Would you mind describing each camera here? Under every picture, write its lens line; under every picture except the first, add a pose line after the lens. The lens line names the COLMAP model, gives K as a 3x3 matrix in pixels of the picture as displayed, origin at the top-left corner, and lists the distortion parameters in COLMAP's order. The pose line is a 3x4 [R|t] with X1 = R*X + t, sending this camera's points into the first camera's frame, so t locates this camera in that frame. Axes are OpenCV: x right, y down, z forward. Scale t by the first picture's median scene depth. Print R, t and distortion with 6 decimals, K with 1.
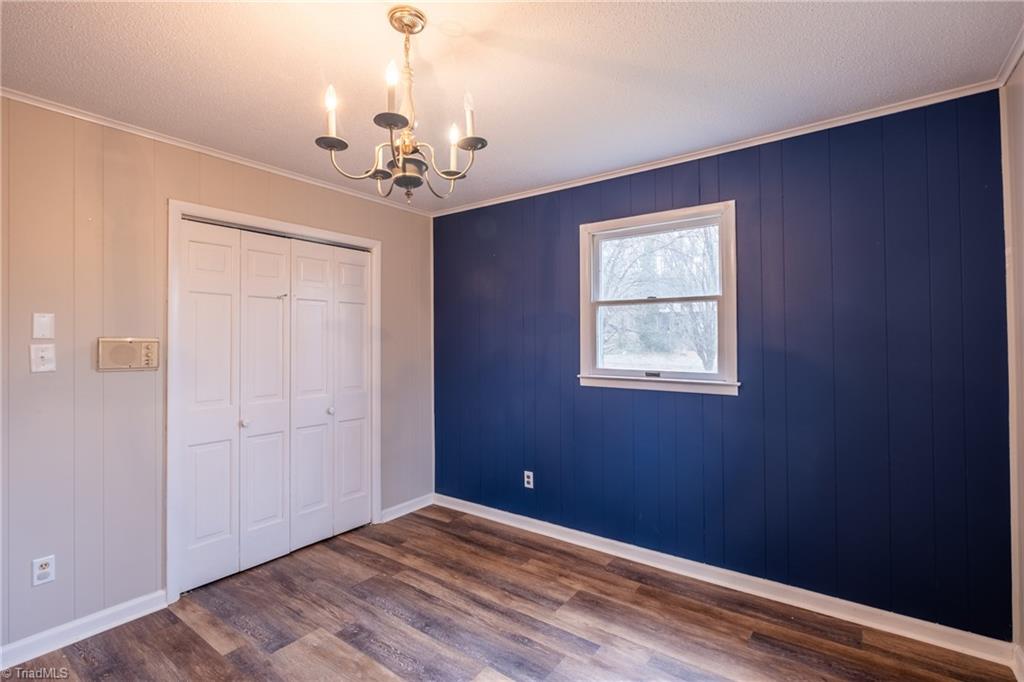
lens RADIAL K [[456.6, 0, 508.3], [0, 456.6, 332.4], [0, 0, 1]] dist [-0.003688, -0.000156]
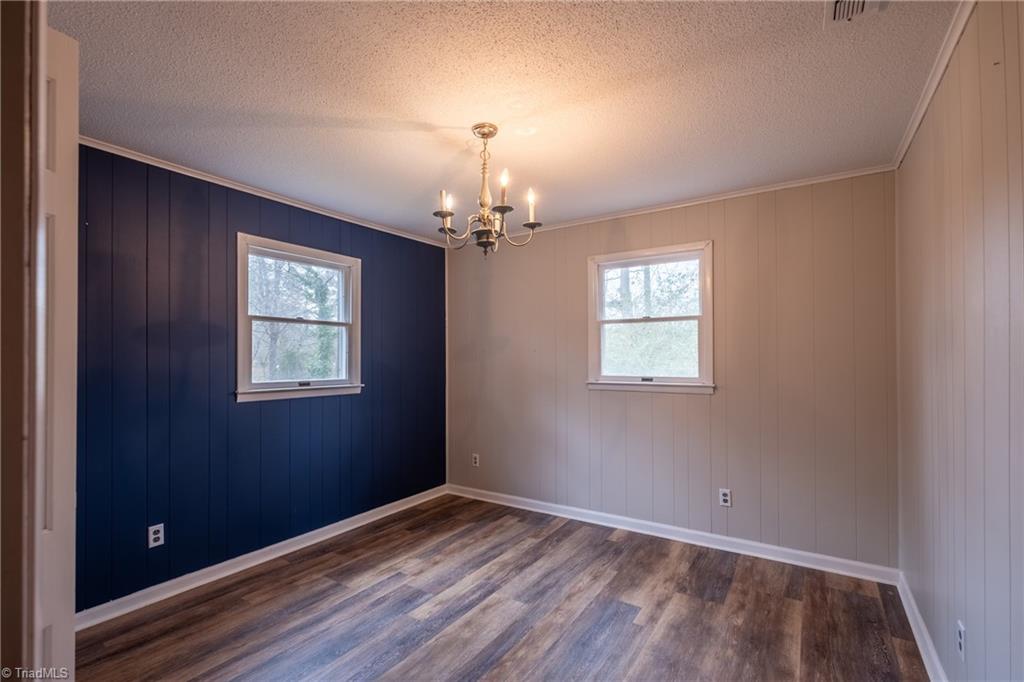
lens RADIAL K [[456.6, 0, 512.6], [0, 456.6, 344.8], [0, 0, 1]] dist [-0.003688, -0.000156]
pose [[-0.043448, 0.030603, 0.998587, -0.978837], [-0.017746, 0.999349, -0.031398, 0.020310], [-0.998898, -0.019085, -0.042877, 0.572600]]
